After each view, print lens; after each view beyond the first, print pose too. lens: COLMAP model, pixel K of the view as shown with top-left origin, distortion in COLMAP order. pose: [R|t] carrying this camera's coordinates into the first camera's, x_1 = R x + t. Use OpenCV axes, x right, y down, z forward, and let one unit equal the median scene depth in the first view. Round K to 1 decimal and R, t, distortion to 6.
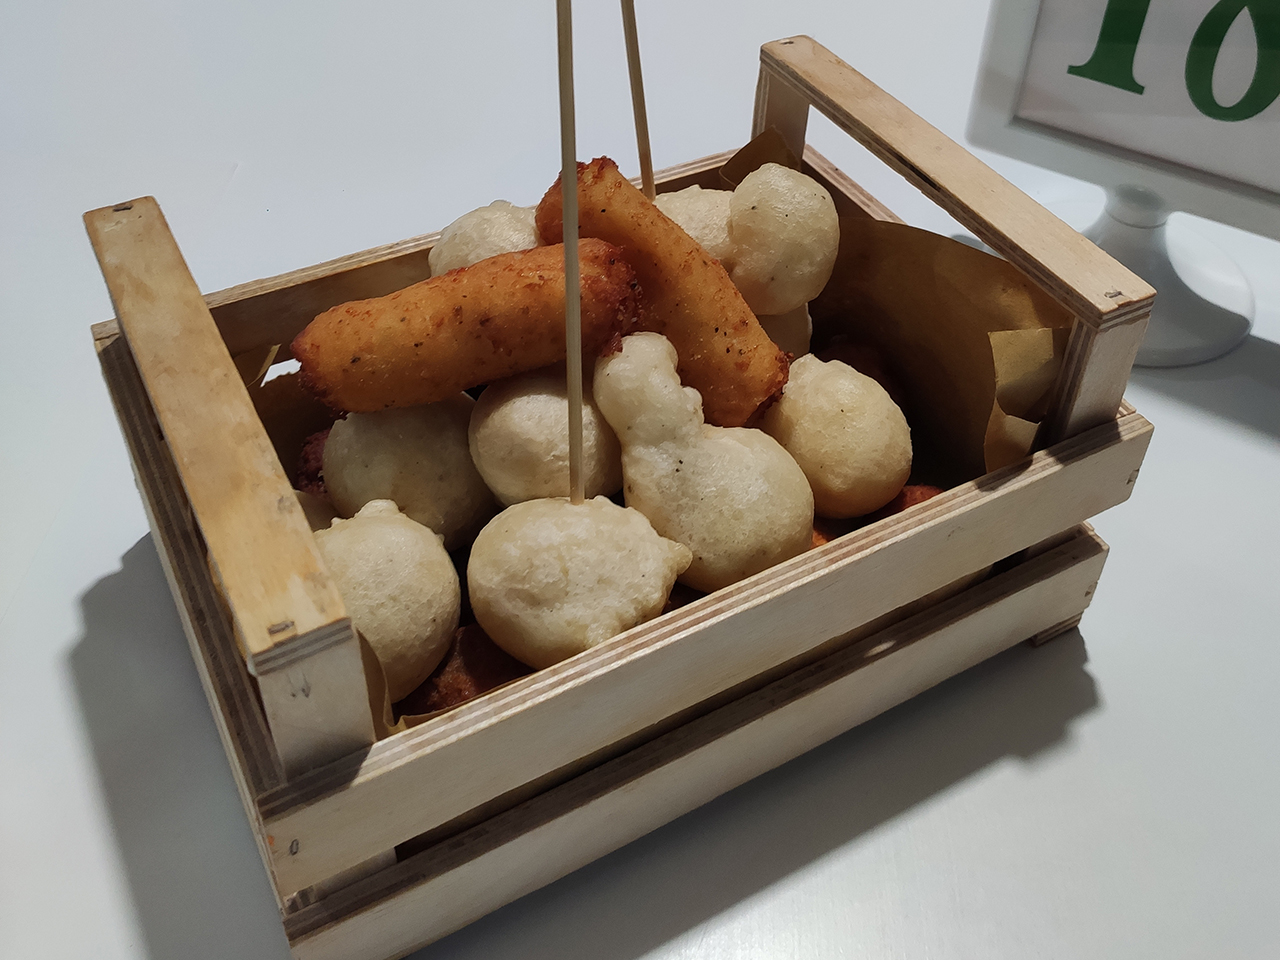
lens RADIAL K [[1287.0, 0, 658.5], [0, 1287.0, 438.9], [0, 0, 1]] dist [0.058486, -0.163480]
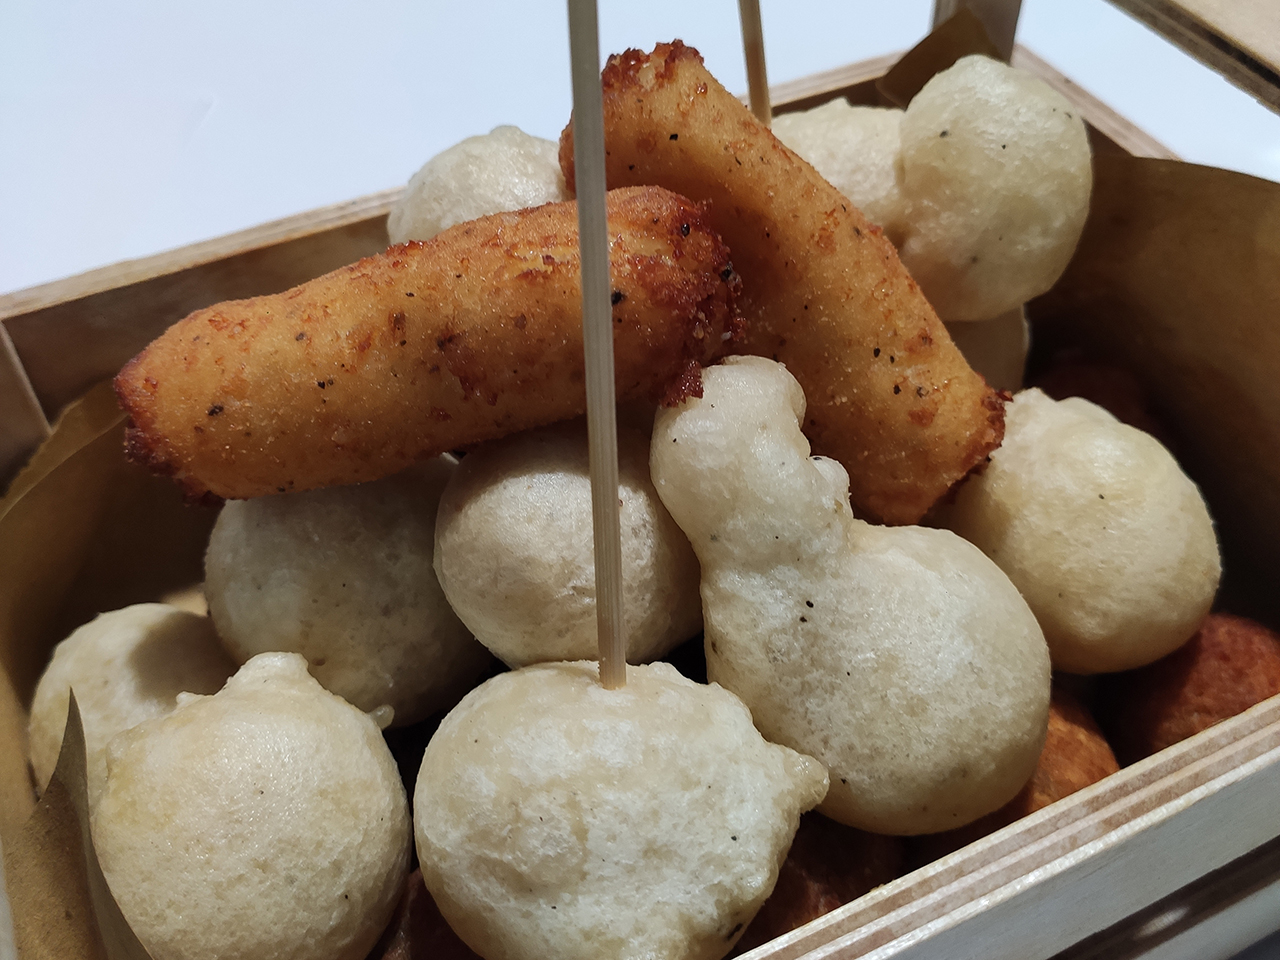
lens RADIAL K [[1287.0, 0, 658.5], [0, 1287.0, 438.9], [0, 0, 1]] dist [0.058486, -0.163480]
pose [[0.995383, 0.012728, -0.095131, 0.005046], [-0.010803, 0.999727, 0.020730, -0.060895], [0.095369, -0.019607, 0.995249, 0.459690]]
